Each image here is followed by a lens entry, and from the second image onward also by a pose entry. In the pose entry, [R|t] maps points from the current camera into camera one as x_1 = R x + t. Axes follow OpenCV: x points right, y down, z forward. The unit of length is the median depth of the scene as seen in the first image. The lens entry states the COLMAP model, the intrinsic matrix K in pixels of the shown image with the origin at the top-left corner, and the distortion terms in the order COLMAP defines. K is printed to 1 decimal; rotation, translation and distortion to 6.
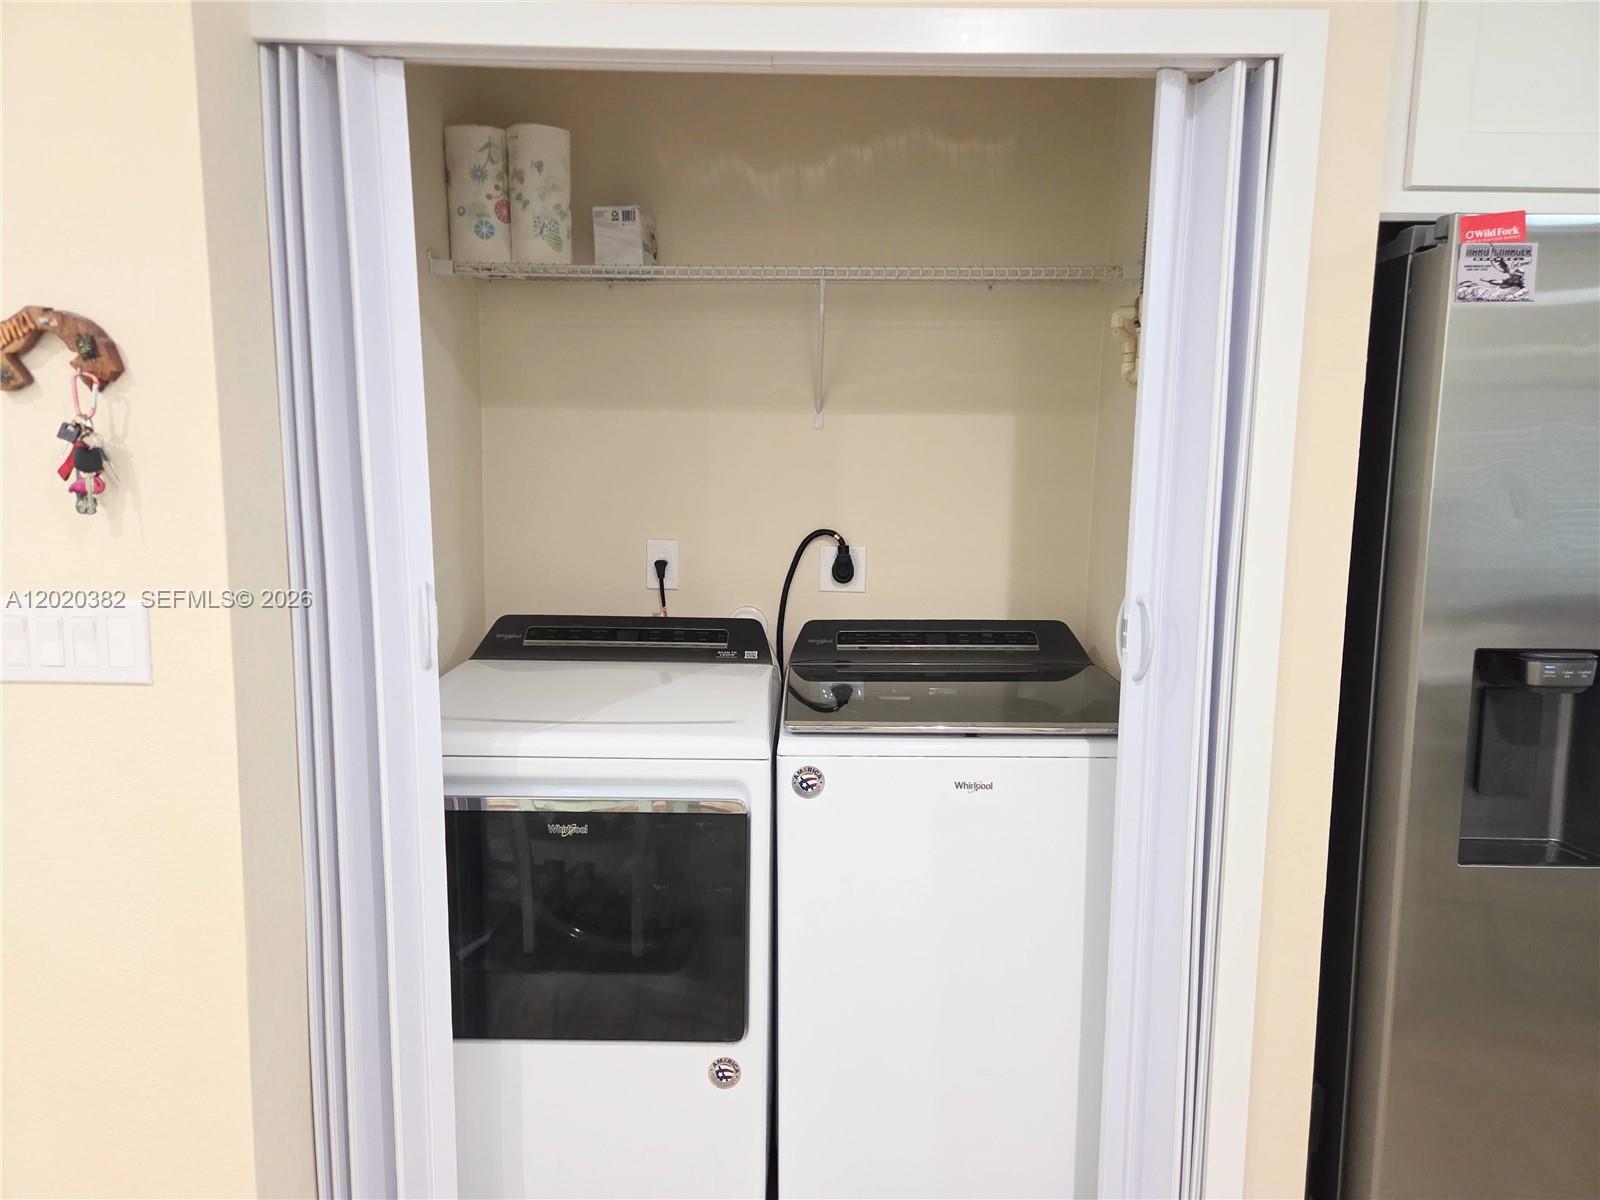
lens RADIAL K [[1063.4, 0, 791.8], [0, 1063.4, 592.1], [0, 0, 1]] dist [0.070804, -0.049174]
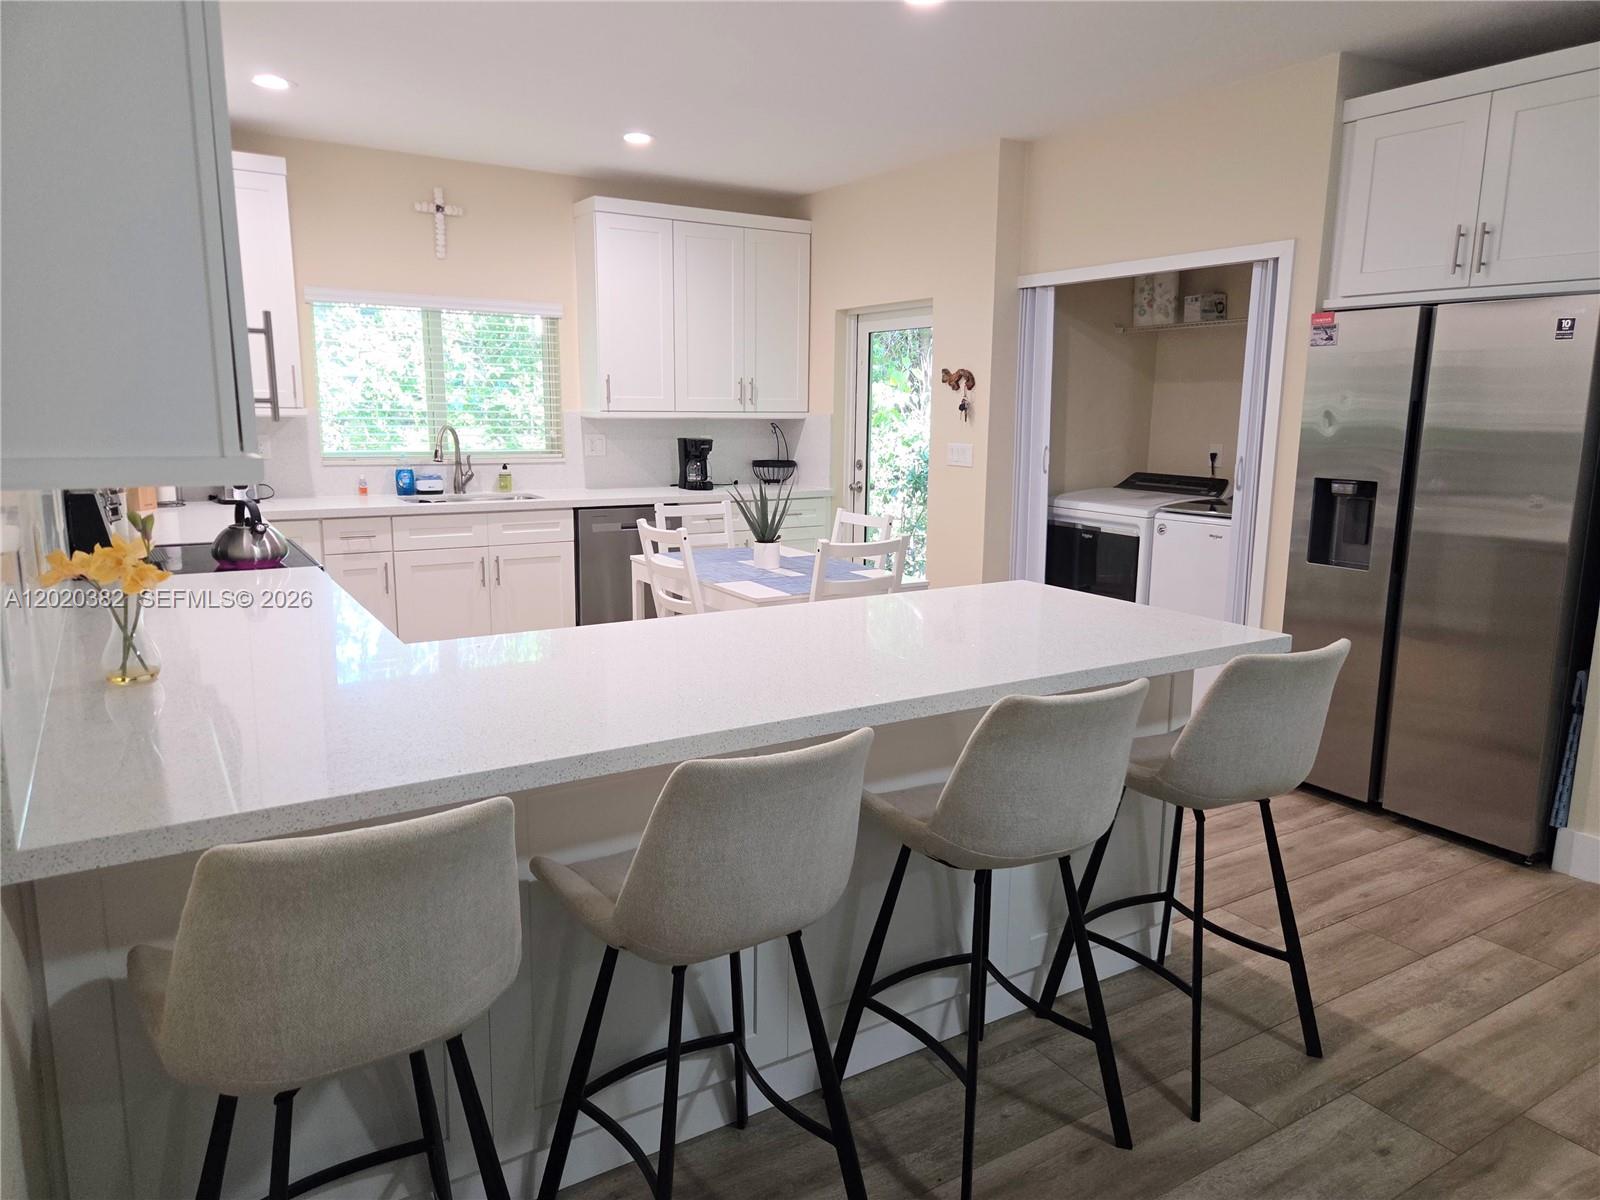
lens RADIAL K [[1063.4, 0, 791.8], [0, 1063.4, 592.1], [0, 0, 1]] dist [0.070804, -0.049174]
pose [[0.512198, 0.146467, -0.846287, 1.816073], [-0.105684, 0.988612, 0.107136, 0.144850], [0.852340, 0.034564, 0.521844, -1.161277]]
